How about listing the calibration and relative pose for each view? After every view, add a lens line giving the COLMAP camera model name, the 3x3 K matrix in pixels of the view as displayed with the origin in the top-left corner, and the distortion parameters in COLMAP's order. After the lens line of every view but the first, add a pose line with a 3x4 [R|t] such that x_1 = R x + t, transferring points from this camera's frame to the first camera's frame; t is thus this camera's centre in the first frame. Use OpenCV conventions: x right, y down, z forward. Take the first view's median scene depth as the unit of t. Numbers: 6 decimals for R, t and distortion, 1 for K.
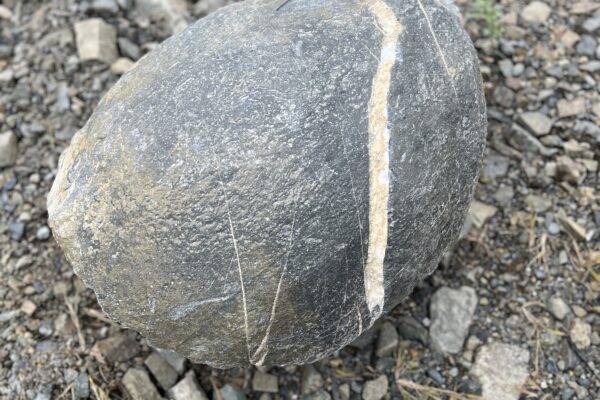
lens RADIAL K [[614.3, 0, 298.9], [0, 614.3, 199.6], [0, 0, 1]] dist [0.022253, 0.000000]
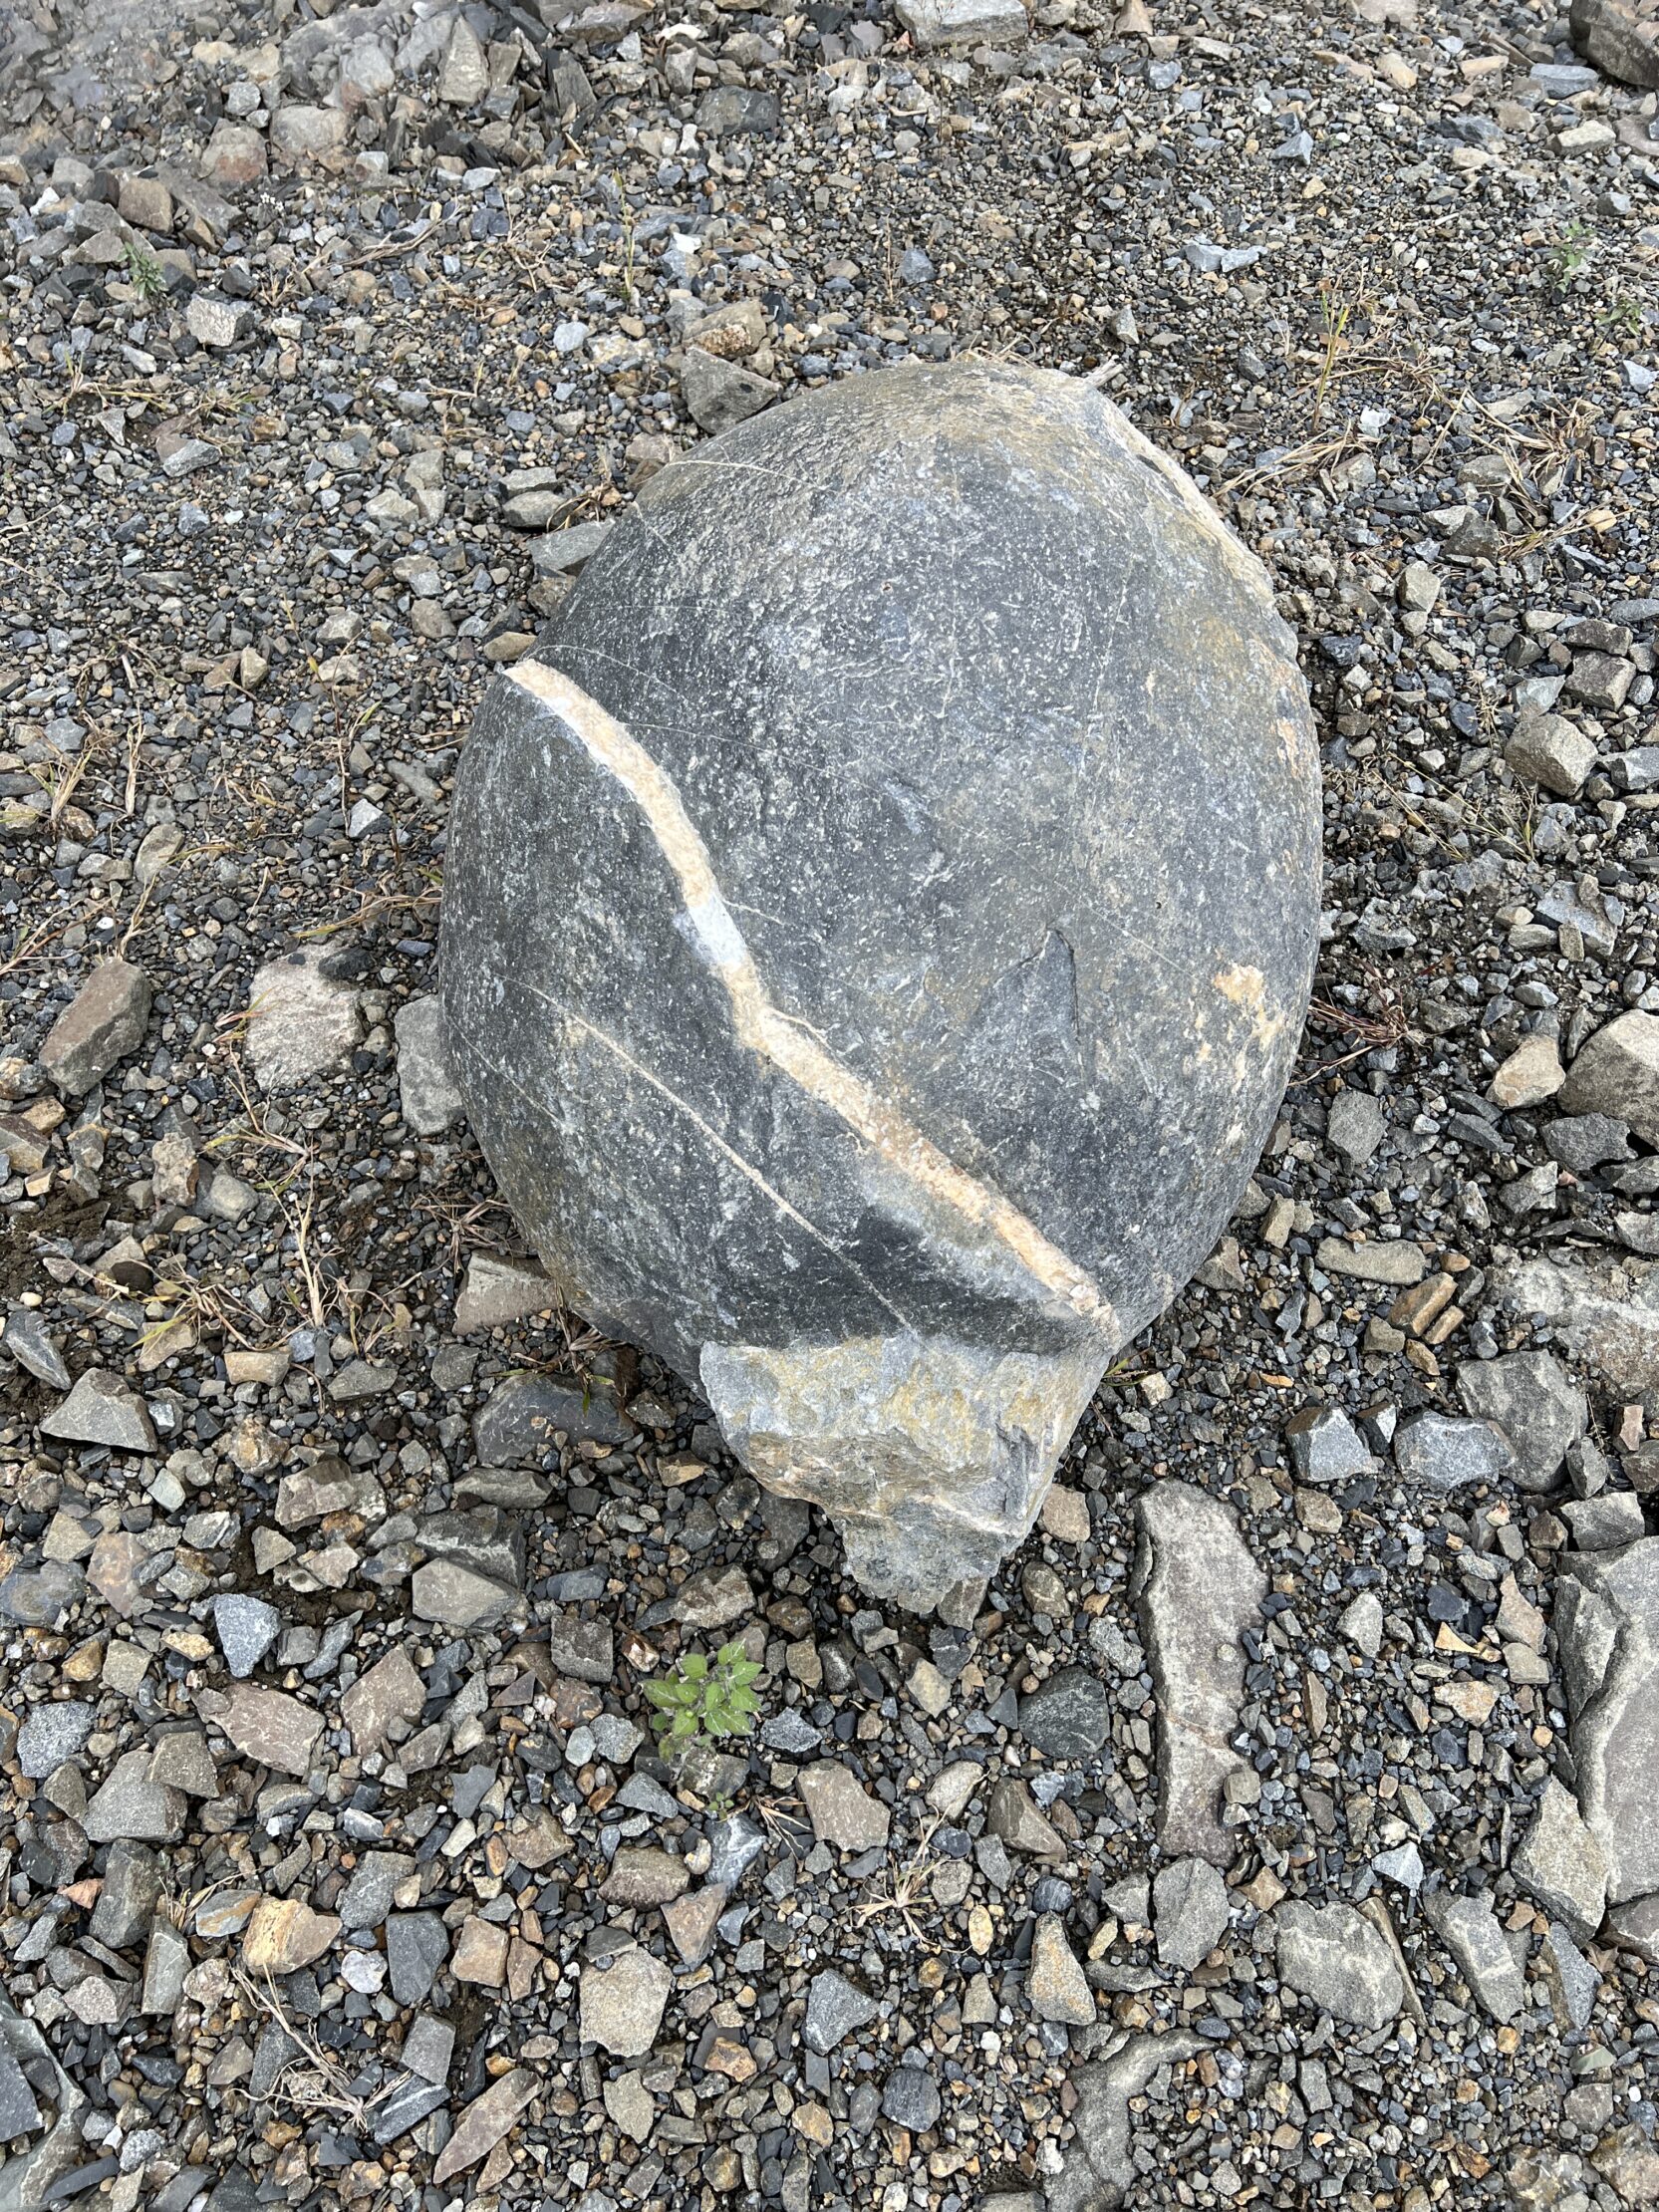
lens RADIAL K [[1677.4, 0, 841.5], [0, 1677.4, 1111.6], [0, 0, 1]] dist [0.039880, -0.043342]
pose [[-0.804470, 0.563169, -0.188861, 0.273349], [-0.510420, -0.492787, 0.704722, -0.851081], [0.303809, 0.663326, 0.683885, 0.294836]]
